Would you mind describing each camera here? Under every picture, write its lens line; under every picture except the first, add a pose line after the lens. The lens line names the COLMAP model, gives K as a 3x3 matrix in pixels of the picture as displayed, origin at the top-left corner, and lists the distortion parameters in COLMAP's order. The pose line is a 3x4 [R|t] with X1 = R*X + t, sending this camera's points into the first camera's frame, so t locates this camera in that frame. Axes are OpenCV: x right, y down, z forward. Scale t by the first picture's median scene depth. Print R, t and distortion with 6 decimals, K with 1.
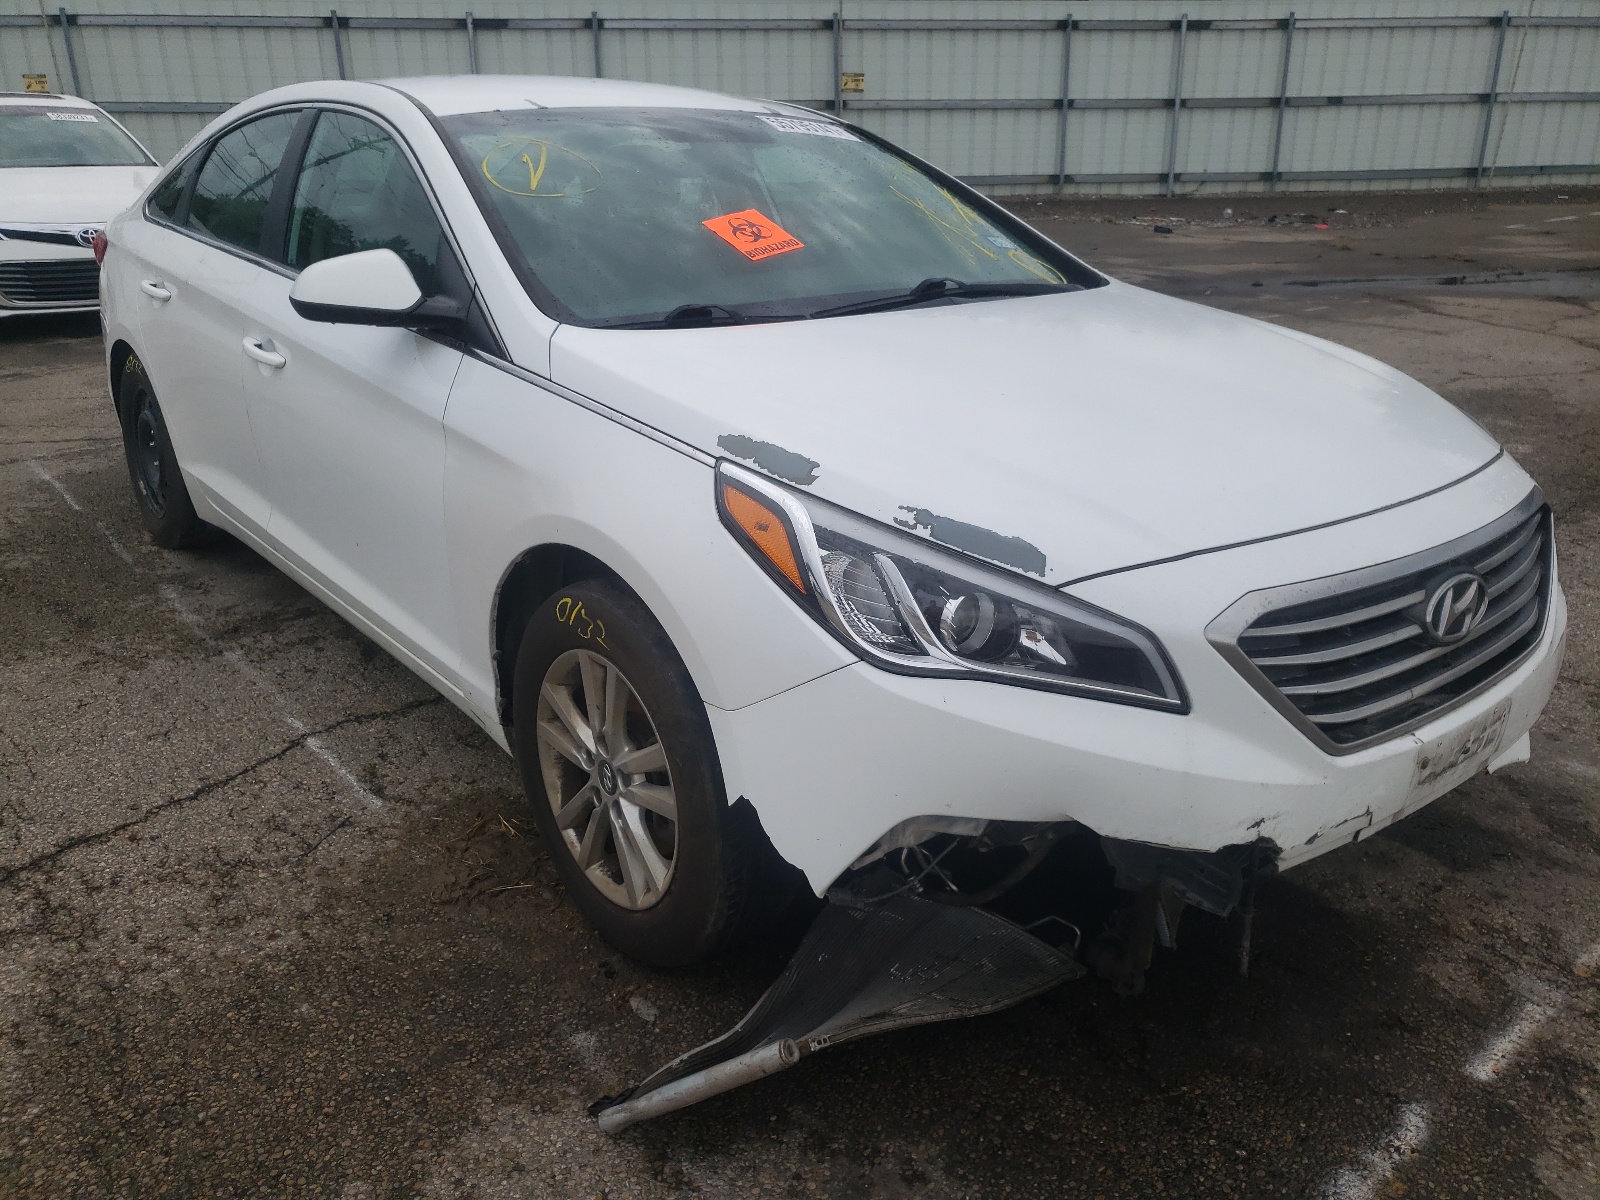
lens RADIAL K [[1231.5, 0, 800.0], [0, 1231.5, 600.0], [0, 0, 1]] dist [0.011401, -0.003865]
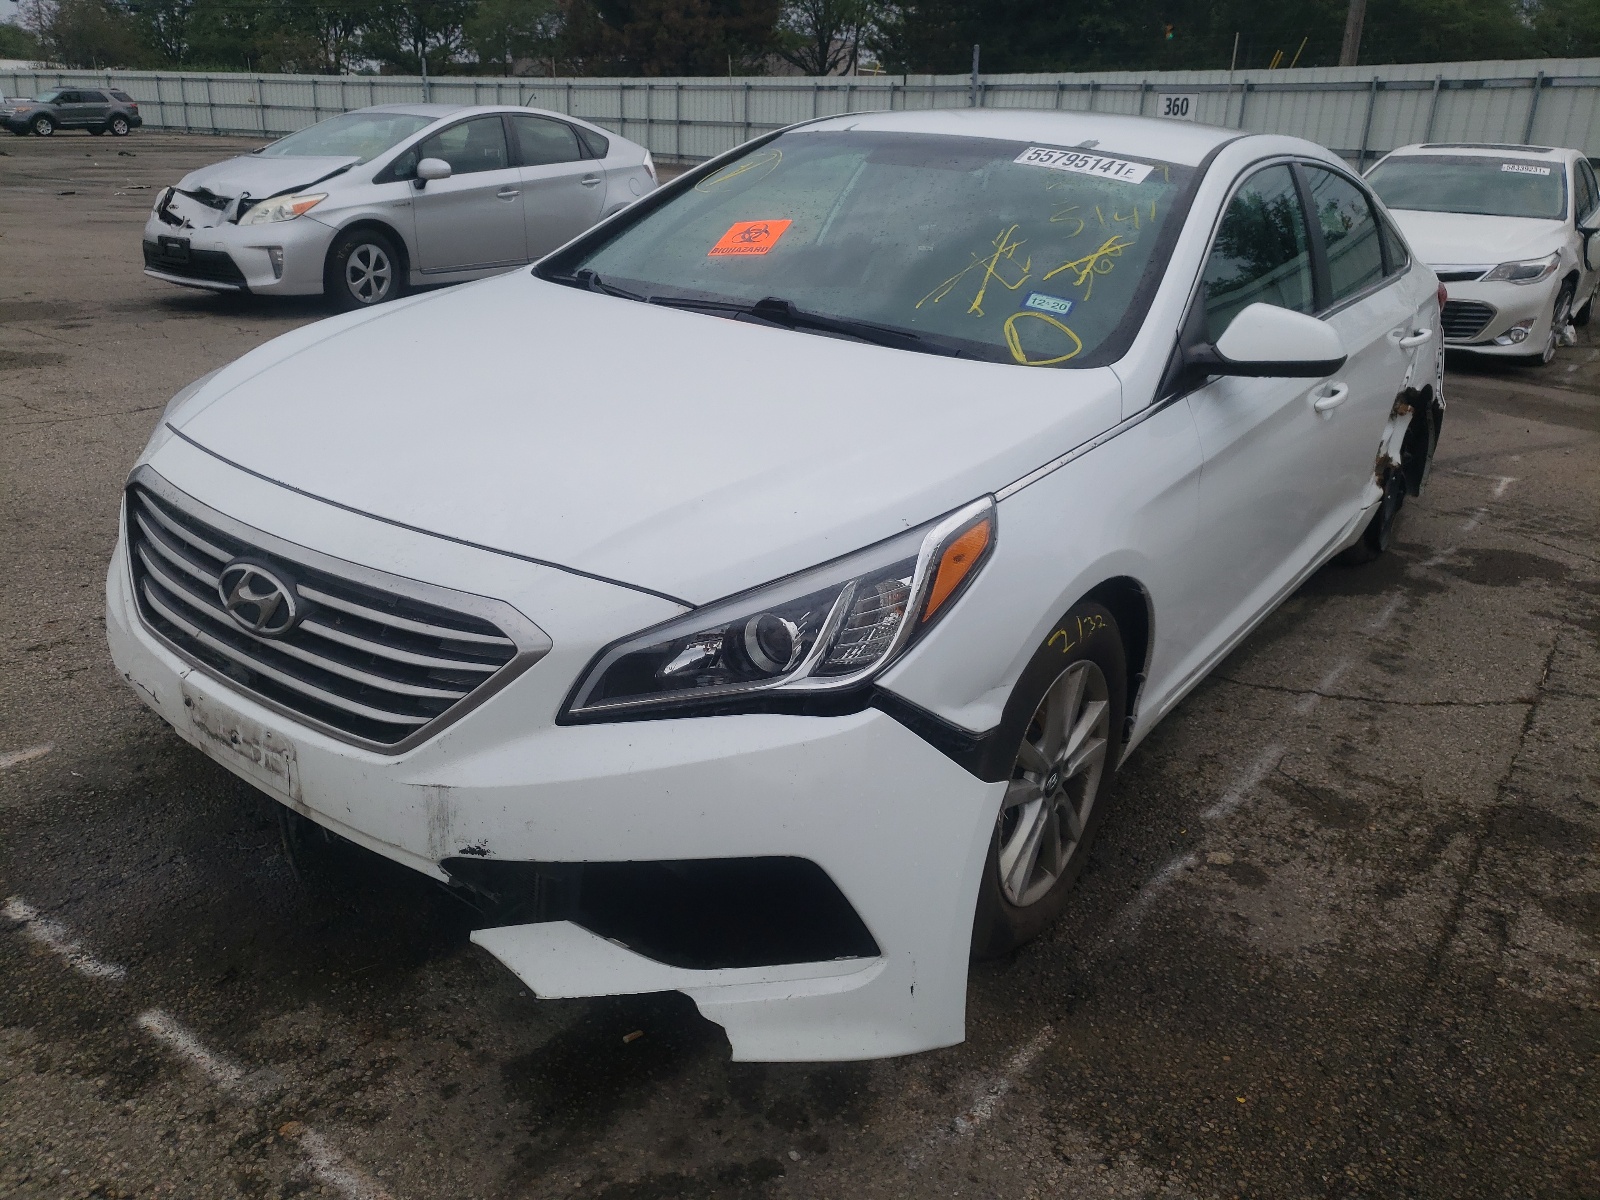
lens RADIAL K [[1236.7, 0, 800.0], [0, 1236.7, 600.0], [0, 0, 1]] dist [0.019490, 0.005586]
pose [[0.262058, 0.357660, -0.896329, 1.533151], [-0.401543, 0.884982, 0.235734, -0.403089], [0.877547, 0.298139, 0.375532, 0.996870]]
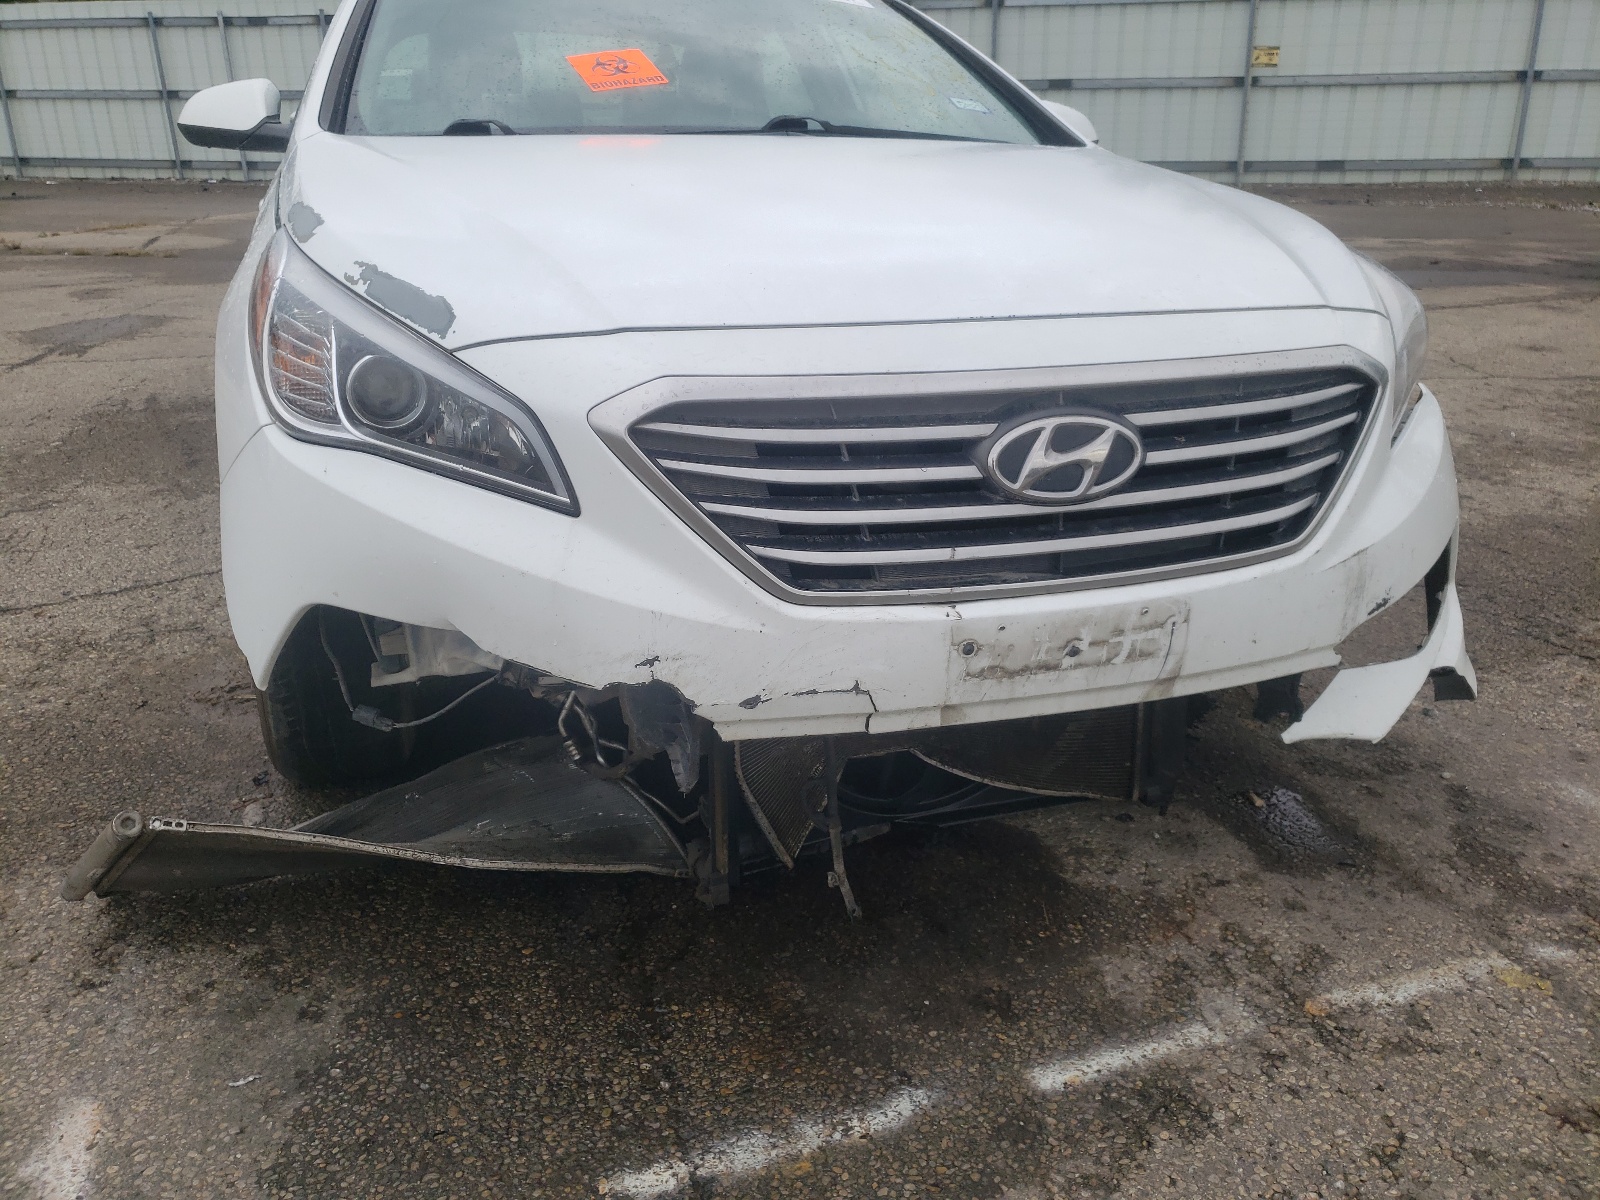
lens RADIAL K [[1236.8, 0, 820.9], [0, 1236.8, 584.4], [0, 0, 1]] dist [0.009561, 0.007560]
pose [[0.938663, 0.121637, -0.322670, 0.638818], [-0.126941, 0.991899, 0.004638, 0.097670], [0.320620, 0.036607, 0.946500, 0.232095]]
